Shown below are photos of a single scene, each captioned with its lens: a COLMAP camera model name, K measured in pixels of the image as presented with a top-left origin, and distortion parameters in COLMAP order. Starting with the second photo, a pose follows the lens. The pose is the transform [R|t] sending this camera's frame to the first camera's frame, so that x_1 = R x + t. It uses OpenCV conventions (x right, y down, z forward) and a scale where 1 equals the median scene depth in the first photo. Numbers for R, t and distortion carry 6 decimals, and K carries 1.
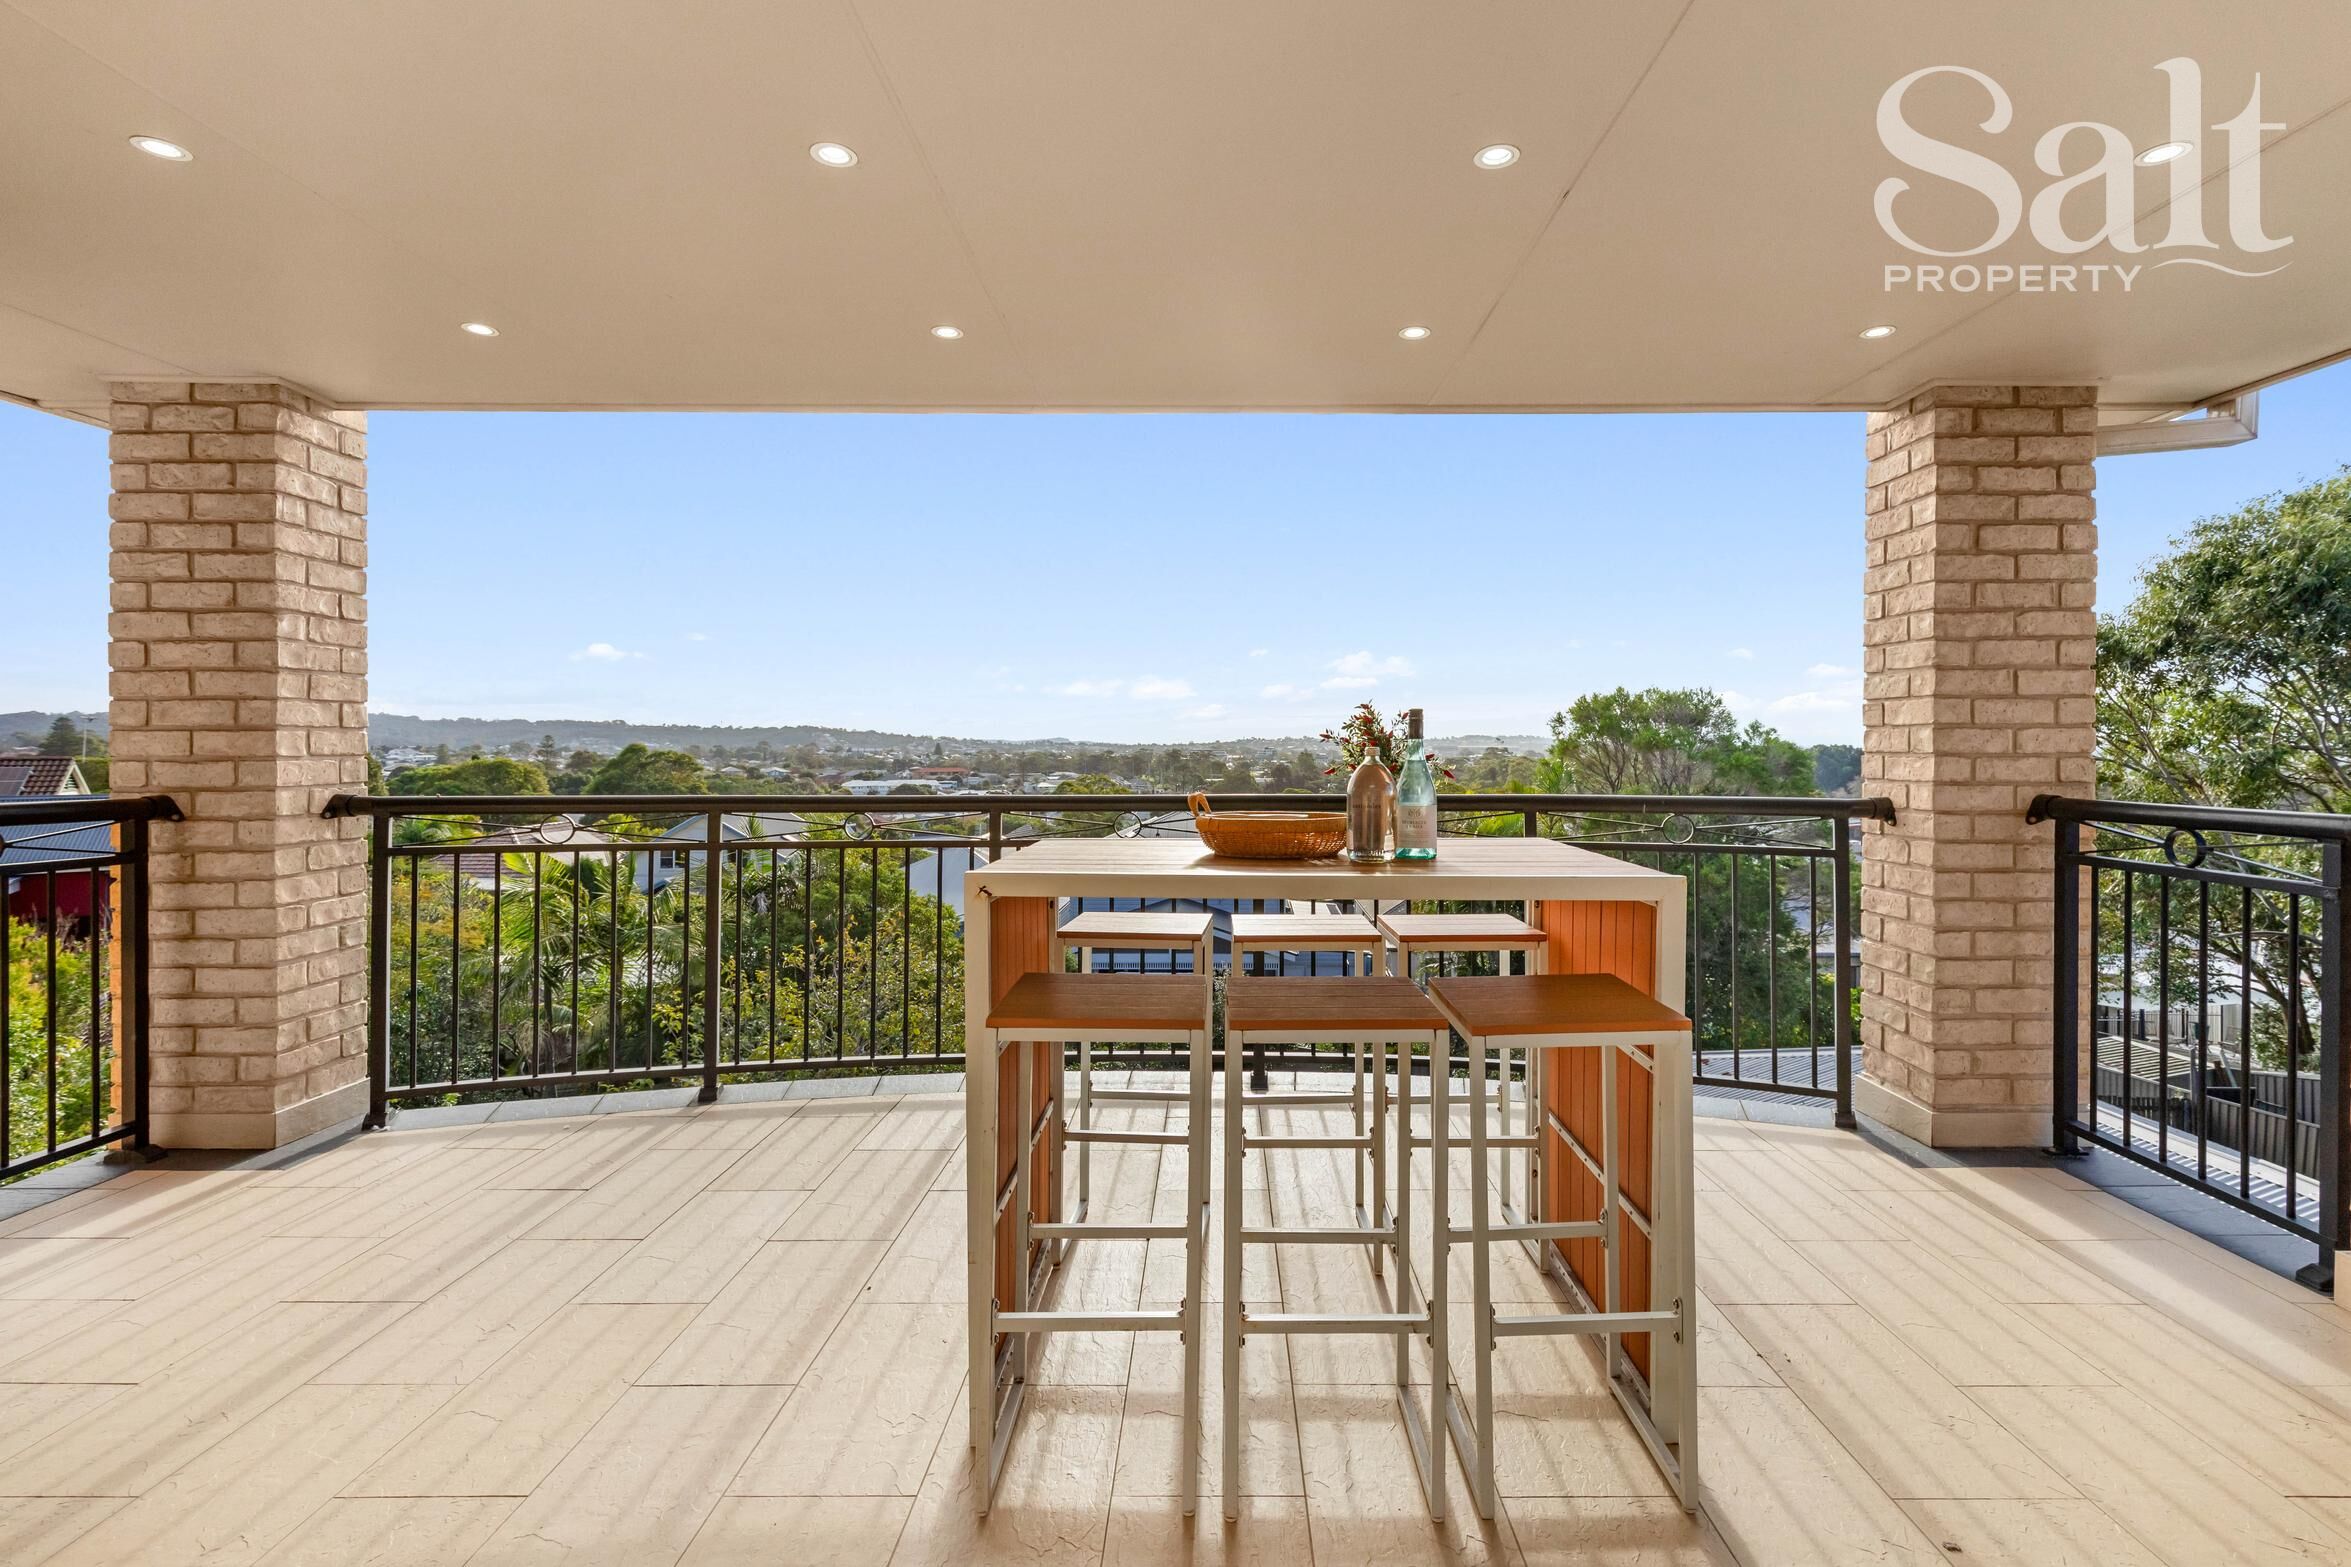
lens RADIAL K [[1074.4, 0, 1228.6], [0, 1074.4, 752.6], [0, 0, 1]] dist [0.038589, 0.001810]
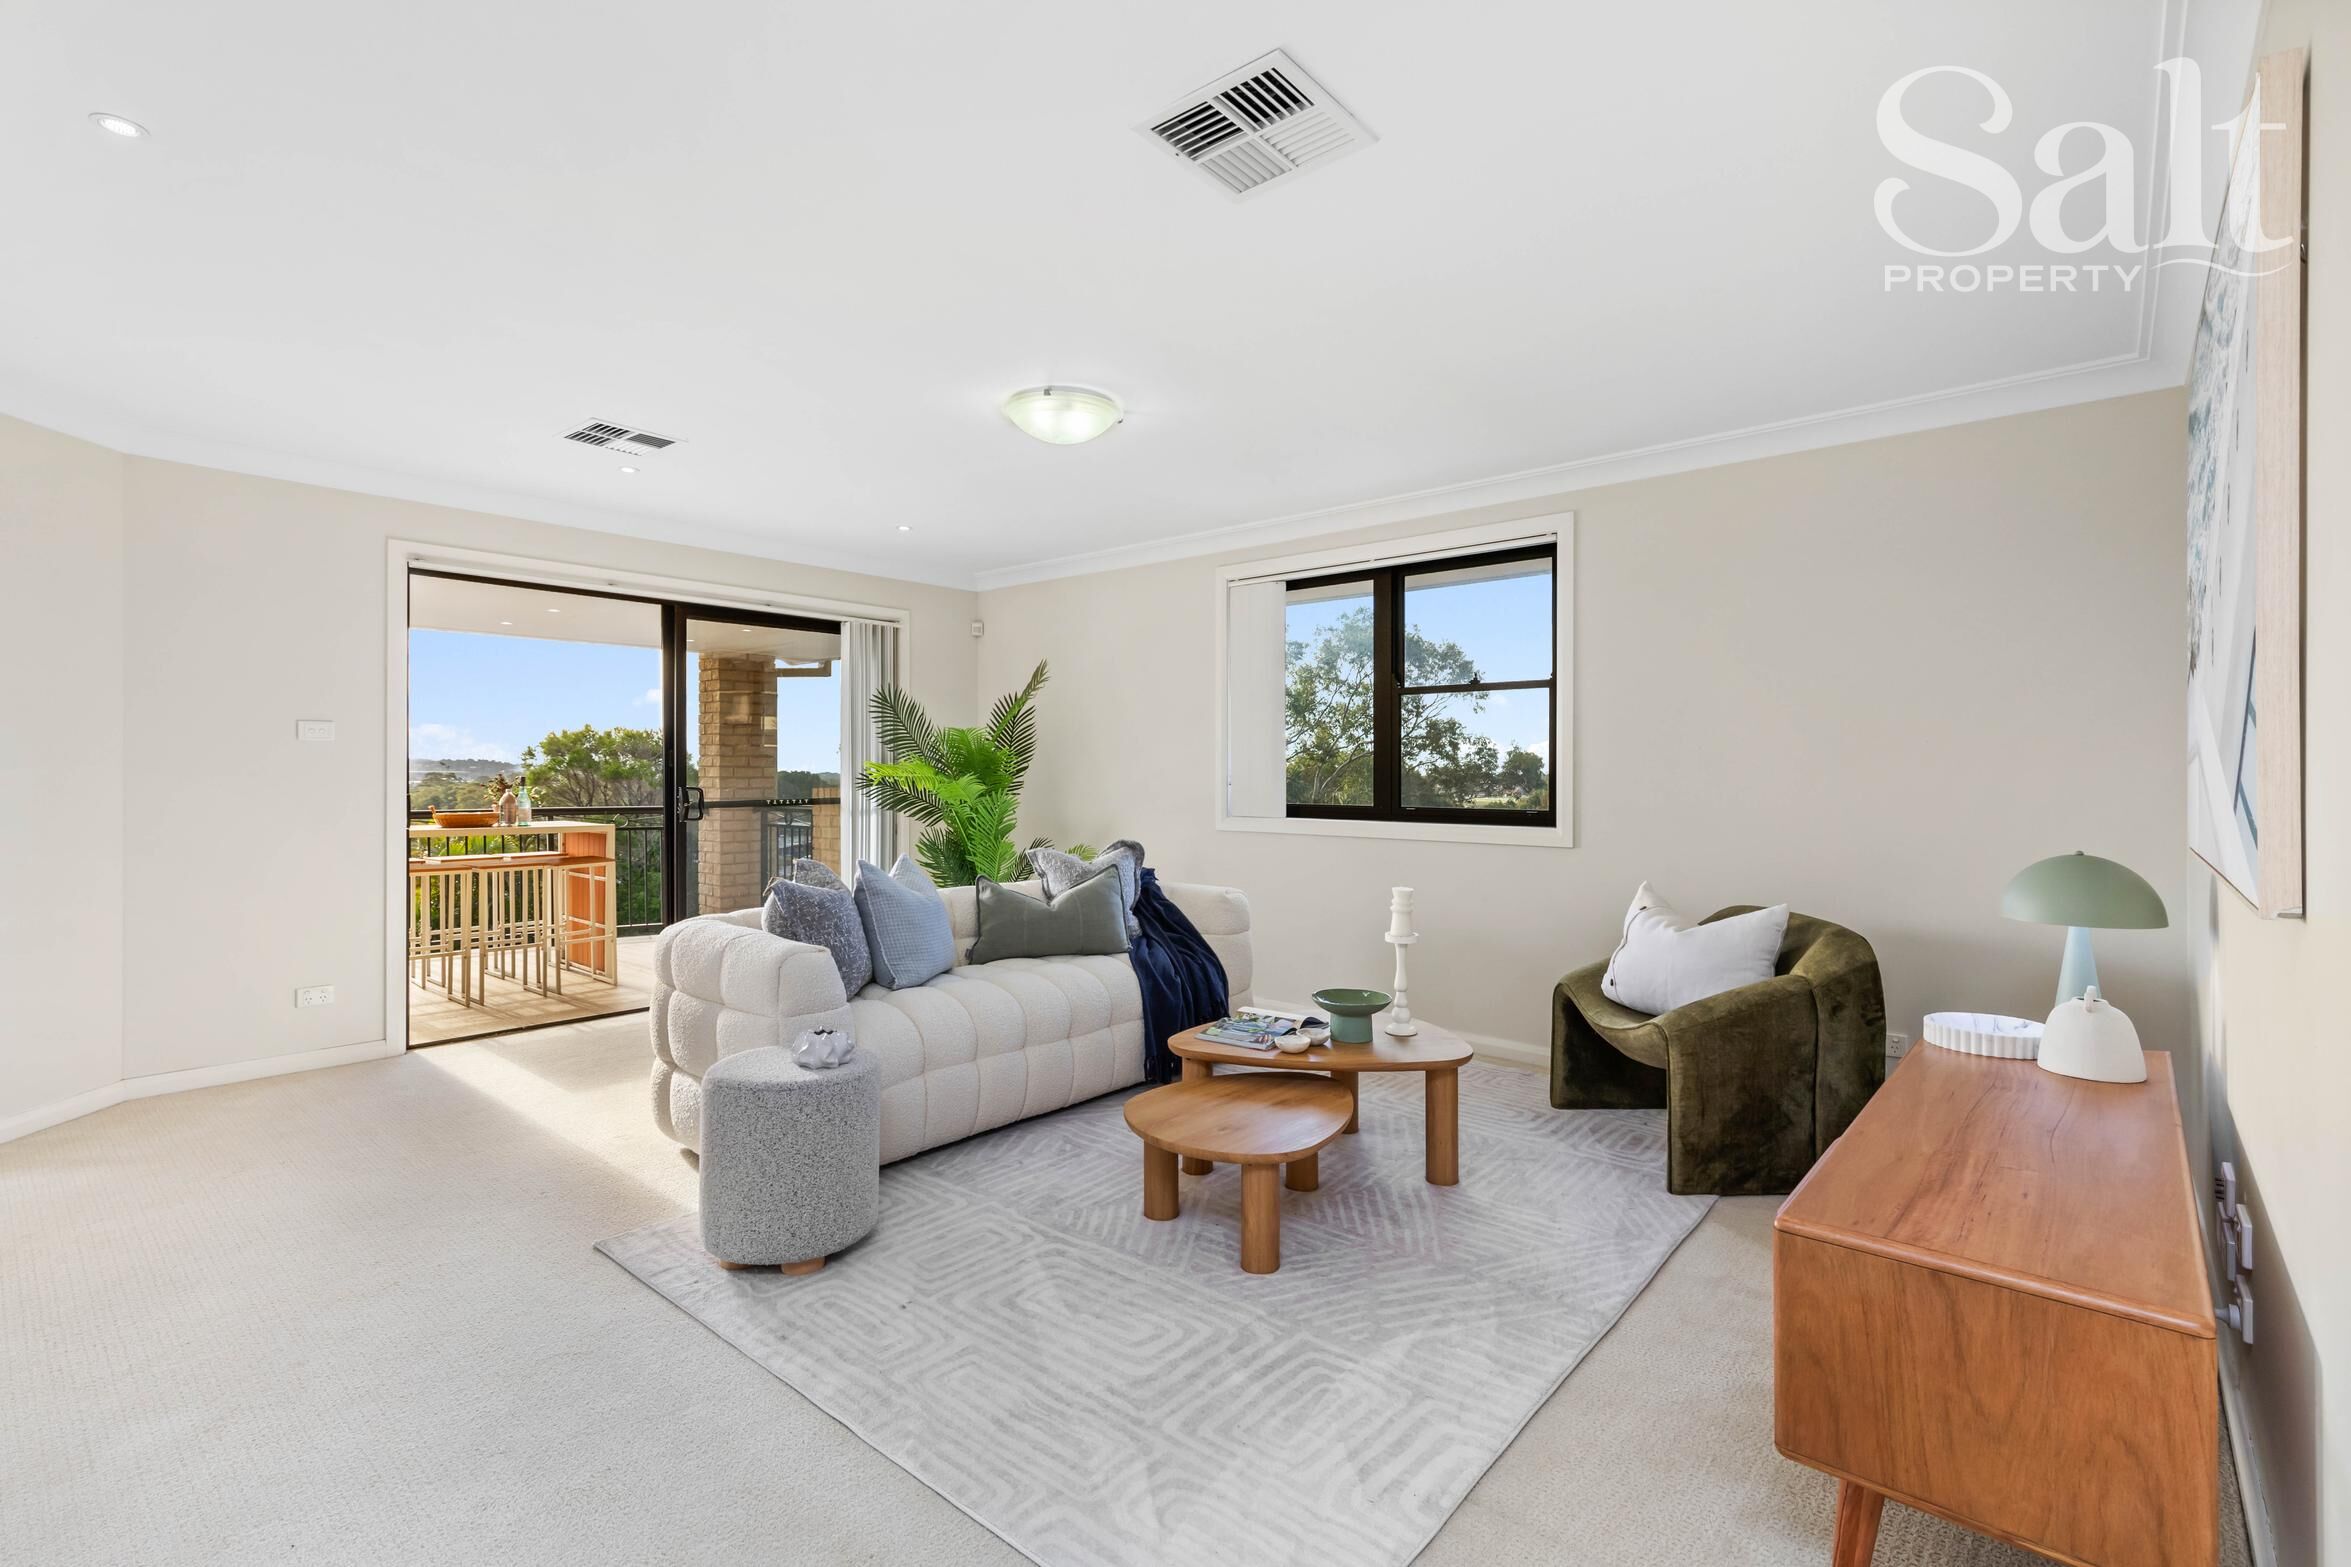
lens RADIAL K [[1074.4, 0, 1180.4], [0, 1074.4, 788.7], [0, 0, 1]] dist [0.038589, 0.001810]
pose [[0.662132, -0.006216, 0.749362, -0.101425], [-0.000646, 0.999960, 0.008865, -0.003667], [-0.749387, -0.006354, 0.662102, -0.273513]]
